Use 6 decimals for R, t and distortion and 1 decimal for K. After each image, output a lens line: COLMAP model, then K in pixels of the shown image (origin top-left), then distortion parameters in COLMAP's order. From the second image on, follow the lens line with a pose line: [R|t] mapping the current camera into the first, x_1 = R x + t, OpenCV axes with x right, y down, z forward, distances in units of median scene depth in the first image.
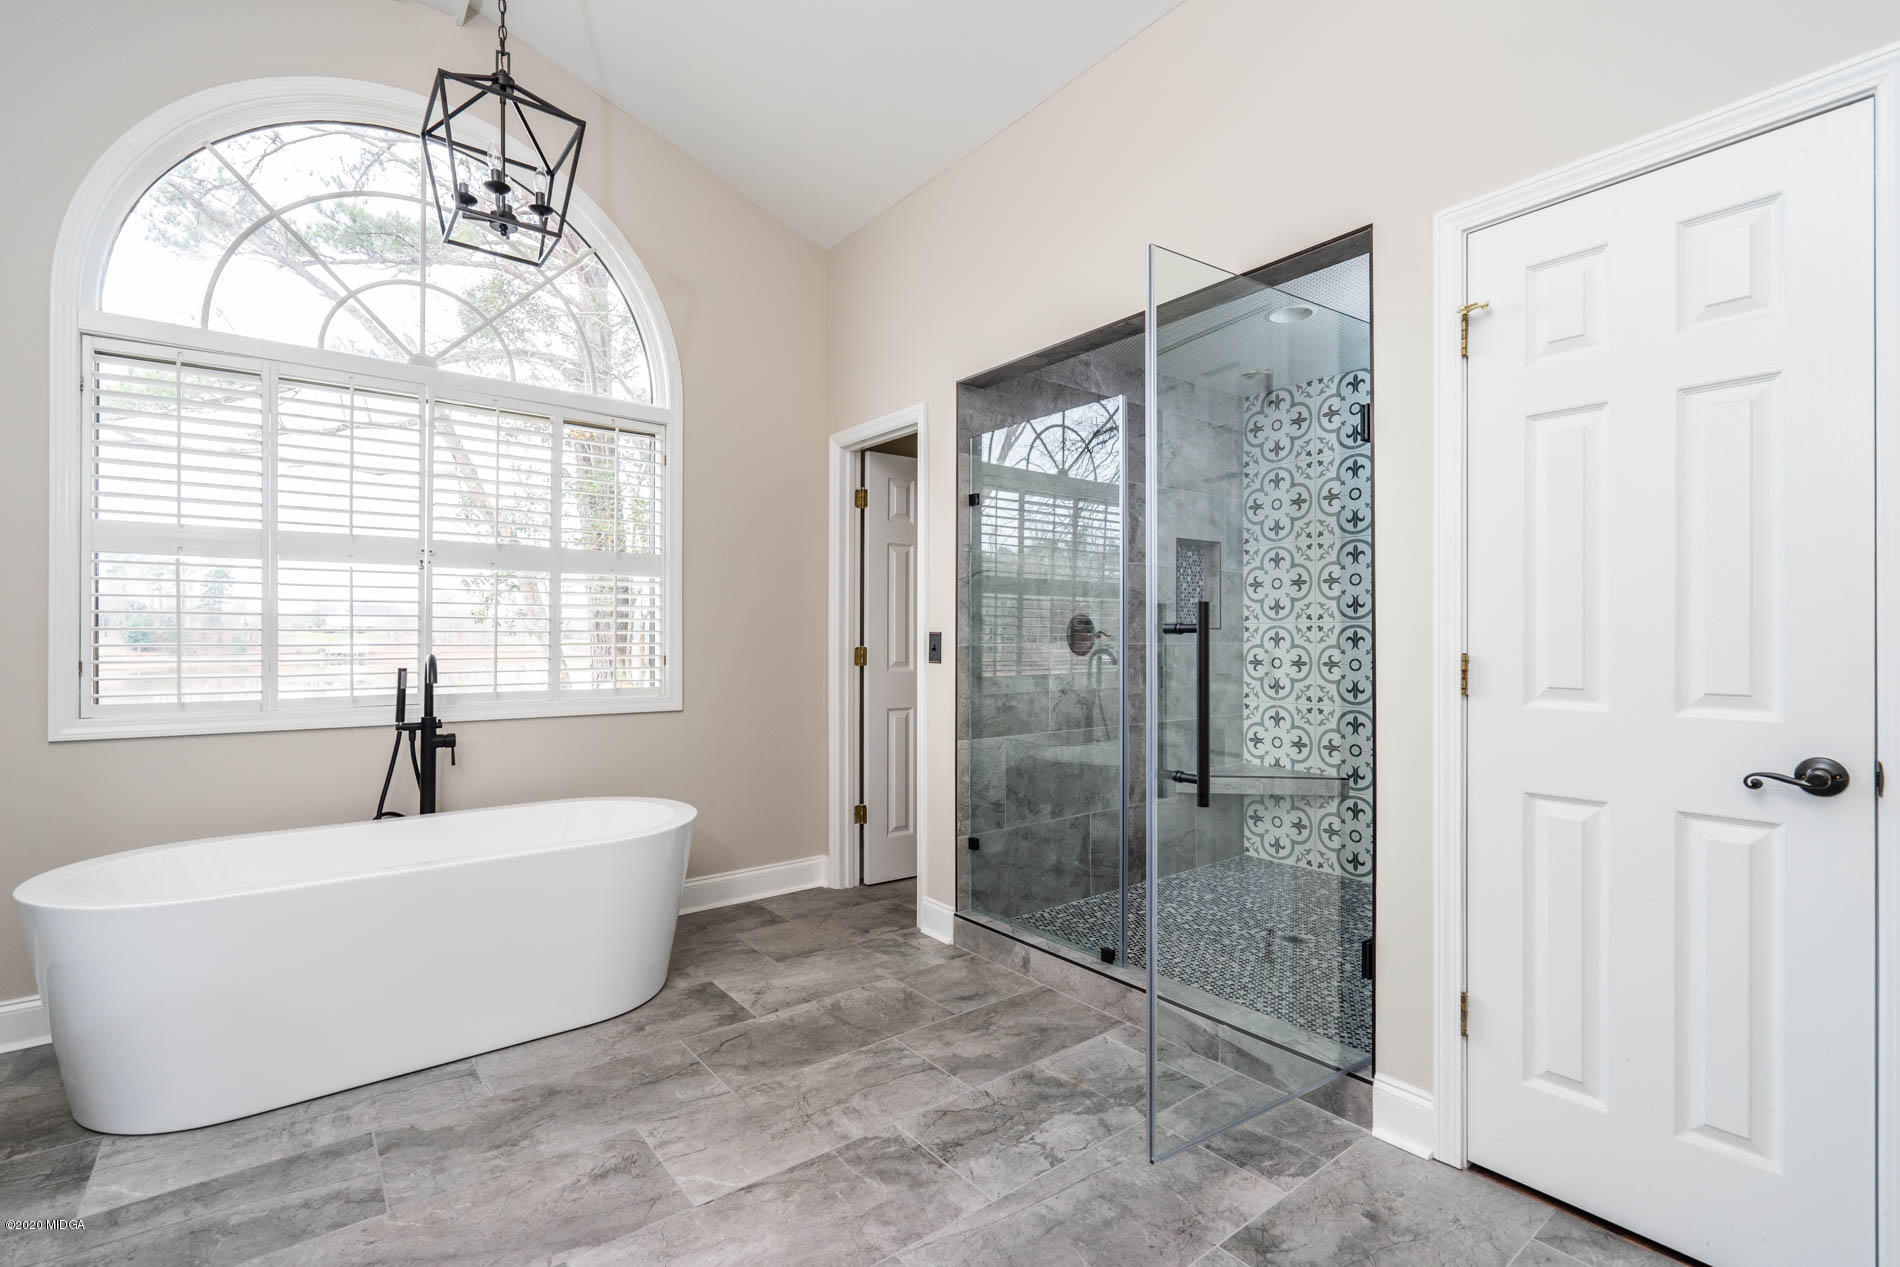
lens RADIAL K [[873.2, 0, 937.5], [0, 873.2, 635.4], [0, 0, 1]] dist [-0.001768, 0.001092]
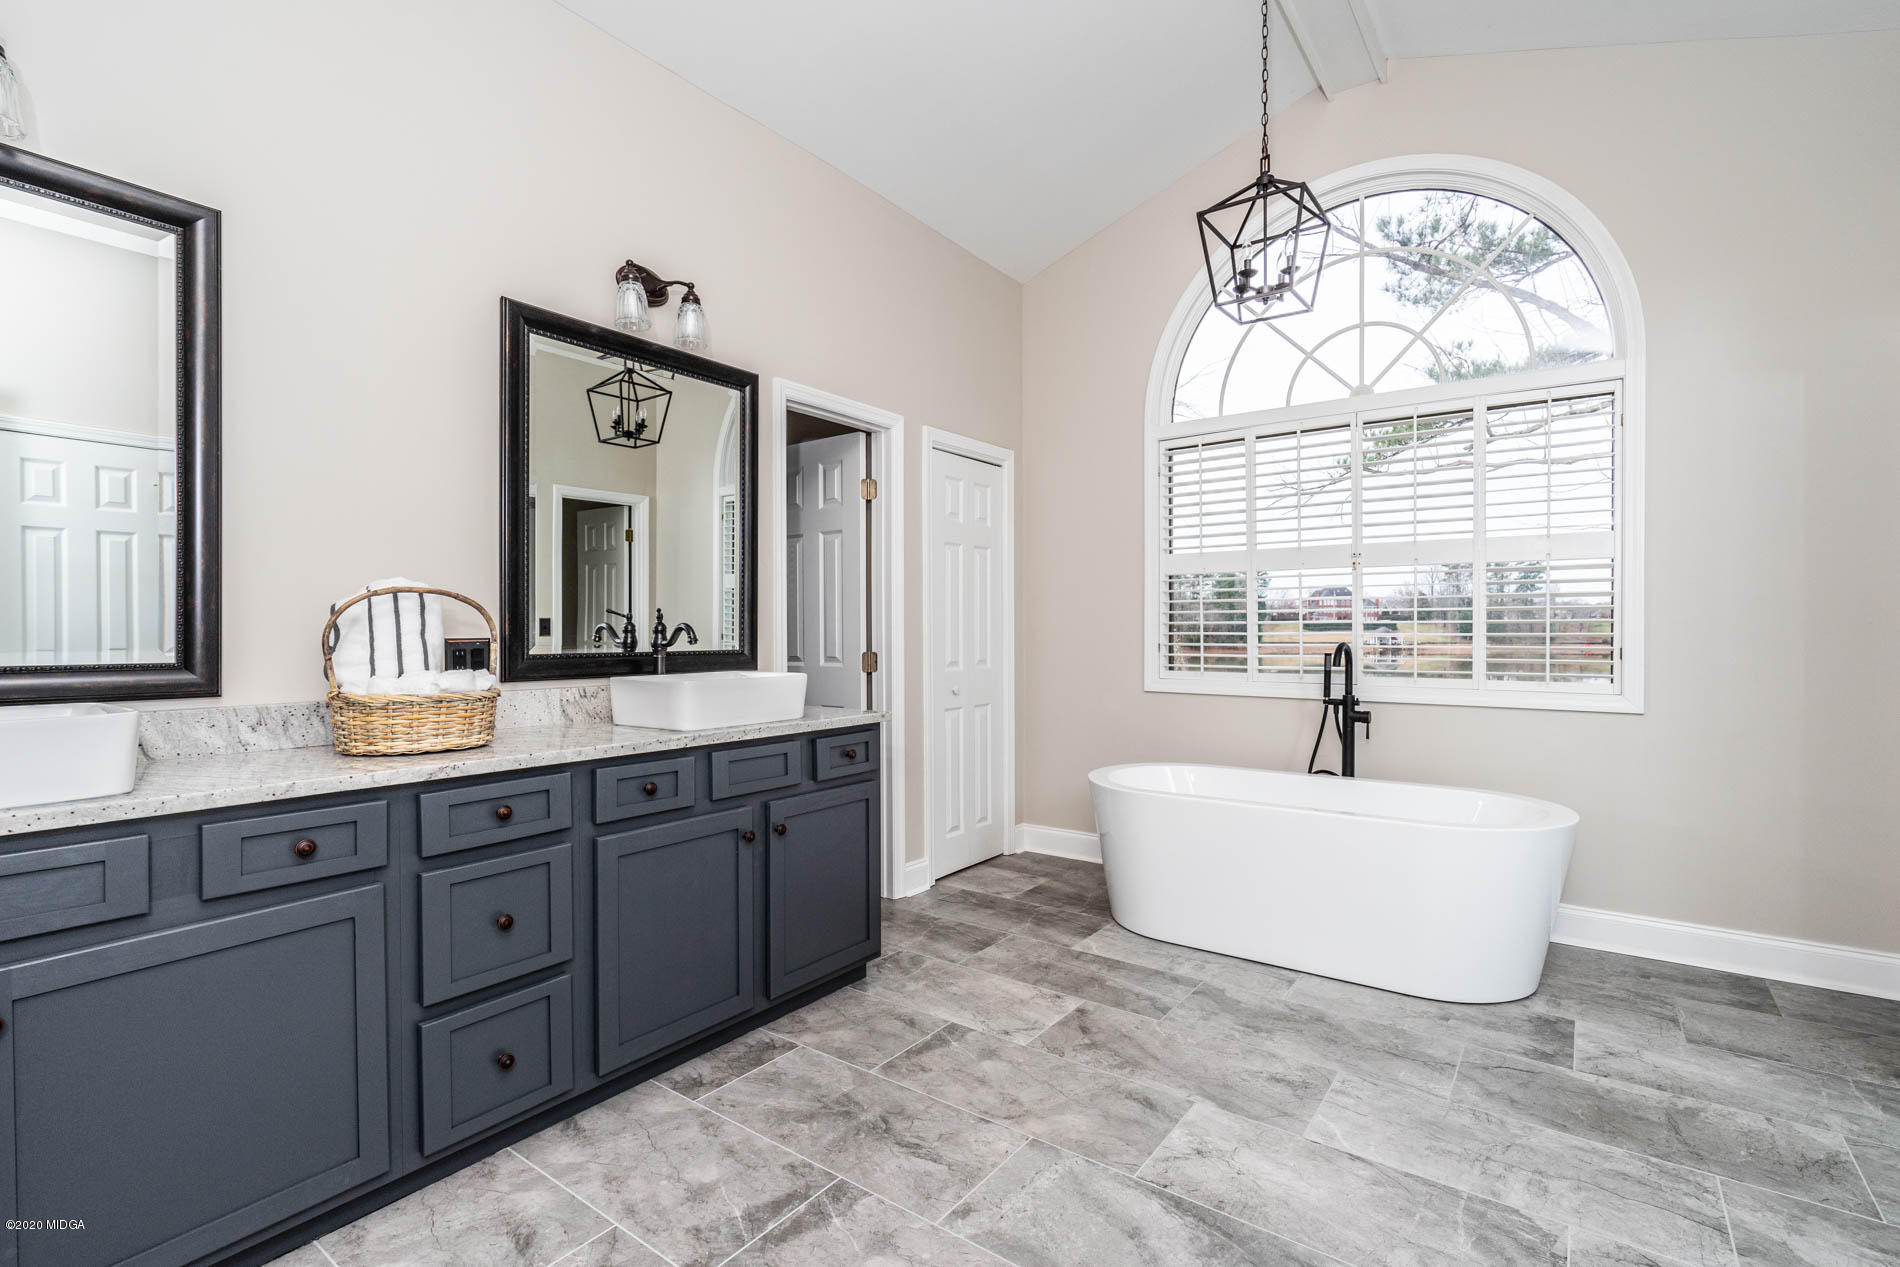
lens RADIAL K [[873.2, 0, 940.4], [0, 873.2, 633.0], [0, 0, 1]] dist [-0.001768, 0.001092]
pose [[0.246603, -0.001378, -0.969116, 0.521694], [0.008224, 0.999966, 0.000670, 0.004868], [0.969082, -0.008135, 0.246606, 0.213484]]
